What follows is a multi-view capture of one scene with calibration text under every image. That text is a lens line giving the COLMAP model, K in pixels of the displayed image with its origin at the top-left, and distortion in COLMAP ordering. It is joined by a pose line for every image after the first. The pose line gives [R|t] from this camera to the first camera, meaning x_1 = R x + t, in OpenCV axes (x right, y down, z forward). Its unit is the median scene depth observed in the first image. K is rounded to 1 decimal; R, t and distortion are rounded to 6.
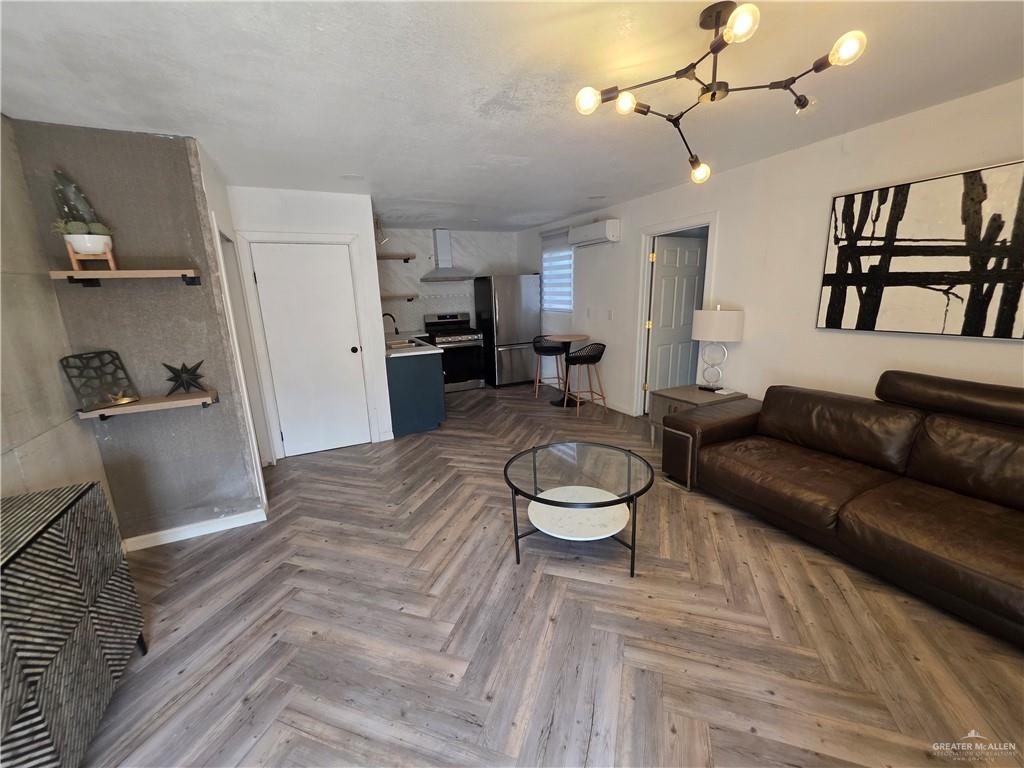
lens RADIAL K [[408.7, 0, 512.1], [0, 408.7, 386.3], [0, 0, 1]] dist [0.000240, 0.000057]
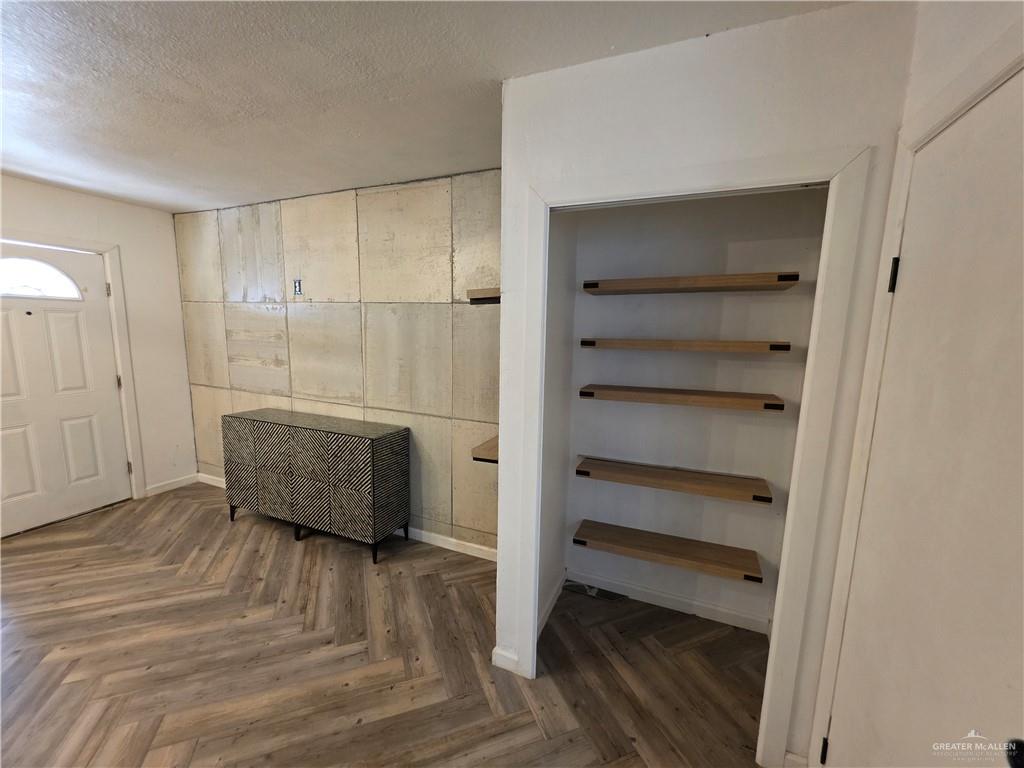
lens RADIAL K [[408.7, 0, 510.1], [0, 408.7, 385.3], [0, 0, 1]] dist [0.000240, 0.000057]
pose [[-0.767354, 0.106466, -0.632323, -0.322683], [-0.139155, 0.934969, 0.326296, -0.369405], [0.625942, 0.338376, -0.702637, 1.633183]]
